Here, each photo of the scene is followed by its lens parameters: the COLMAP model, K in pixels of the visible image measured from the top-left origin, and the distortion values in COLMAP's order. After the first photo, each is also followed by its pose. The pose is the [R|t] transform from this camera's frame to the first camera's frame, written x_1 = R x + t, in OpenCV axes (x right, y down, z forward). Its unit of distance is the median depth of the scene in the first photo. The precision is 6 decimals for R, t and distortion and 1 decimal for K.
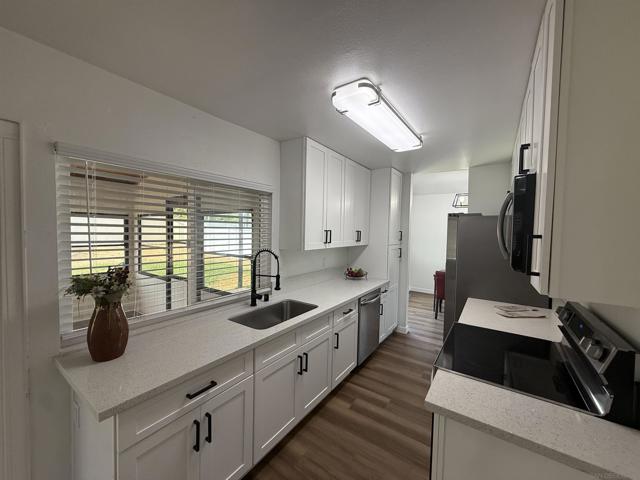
lens RADIAL K [[255.2, 0, 321.7], [0, 255.2, 241.7], [0, 0, 1]] dist [-0.002917, 0.000735]
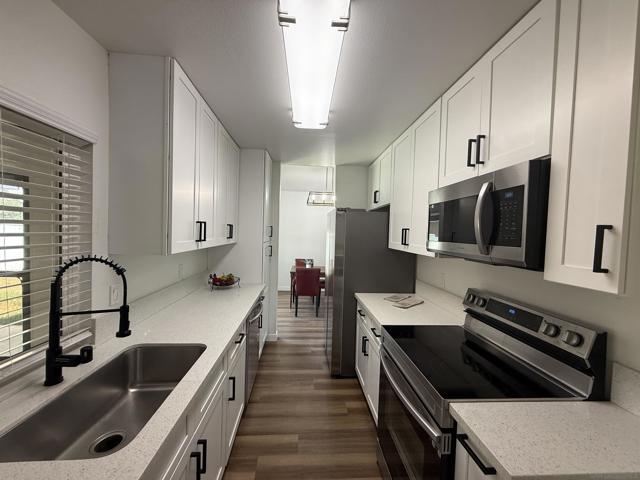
lens RADIAL K [[255.2, 0, 322.1], [0, 255.2, 241.2], [0, 0, 1]] dist [-0.002917, 0.000735]
pose [[0.780942, -0.016695, 0.624381, -0.154772], [0.010677, 0.999853, 0.013381, 0.000595], [-0.624513, -0.003783, 0.781006, 0.318969]]
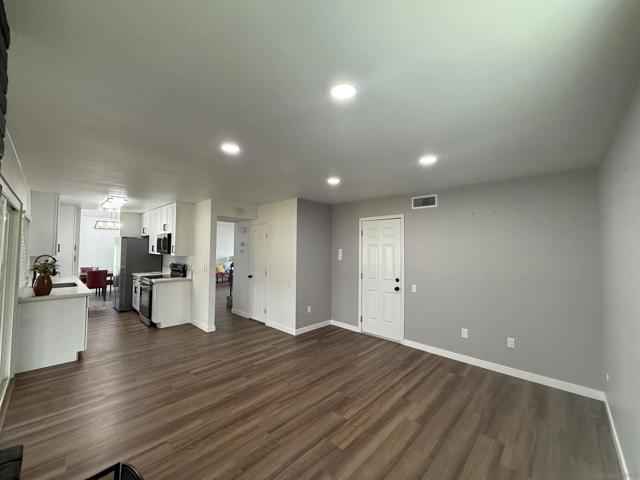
lens RADIAL K [[255.2, 0, 321.3], [0, 255.2, 243.4], [0, 0, 1]] dist [-0.002917, 0.000735]
pose [[0.166500, 0.000543, 0.986041, -1.513026], [0.033305, 0.999426, -0.006174, 0.019249], [-0.985479, 0.033868, 0.166387, -1.160077]]
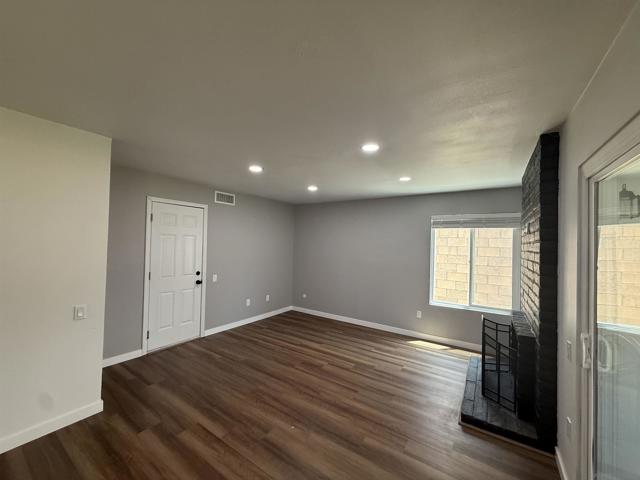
lens RADIAL K [[255.2, 0, 320.3], [0, 255.2, 240.1], [0, 0, 1]] dist [-0.002917, 0.000735]
pose [[-0.998770, -0.049548, -0.002077, -0.500295], [-0.049586, 0.998405, 0.027011, -0.019366], [0.000735, 0.027081, -0.999633, 0.245933]]
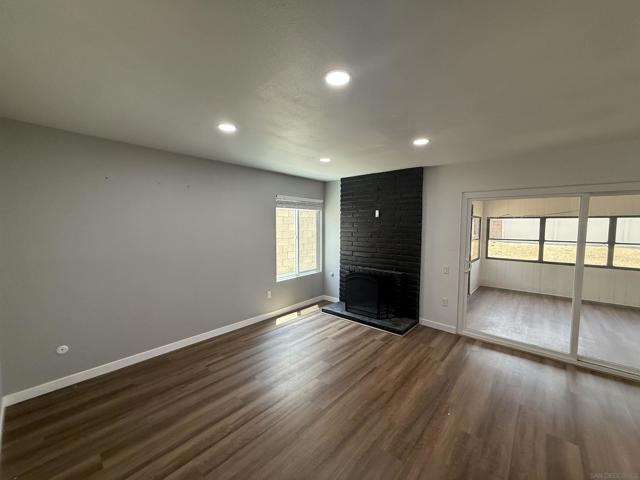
lens RADIAL K [[255.2, 0, 320.7], [0, 255.2, 239.1], [0, 0, 1]] dist [-0.002917, 0.000735]
pose [[-0.126743, 0.037408, -0.991230, 0.445513], [-0.047476, 0.997915, 0.043730, 0.037066], [0.990799, 0.052602, -0.124703, -0.955229]]
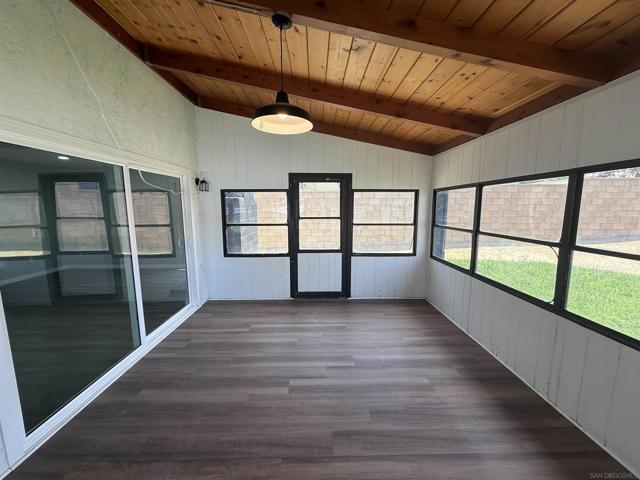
lens RADIAL K [[255.2, 0, 319.1], [0, 255.2, 238.7], [0, 0, 1]] dist [-0.002917, 0.000735]
pose [[0.819306, -0.093321, 0.565710, -1.782178], [0.035663, 0.993049, 0.112166, -0.042044], [-0.572246, -0.071724, 0.816940, 0.169868]]
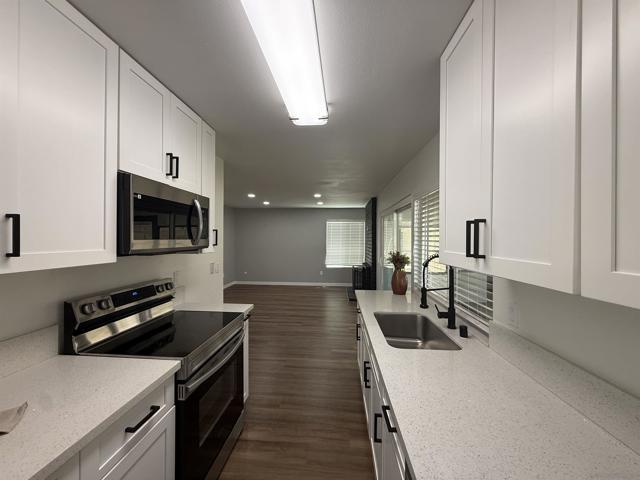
lens RADIAL K [[255.2, 0, 321.0], [0, 255.2, 236.9], [0, 0, 1]] dist [-0.002917, 0.000735]
pose [[-0.870213, -0.026629, -0.491956, 0.404367], [-0.041654, 0.998940, 0.019610, -0.019069], [0.490912, 0.037557, -0.870399, 1.303893]]
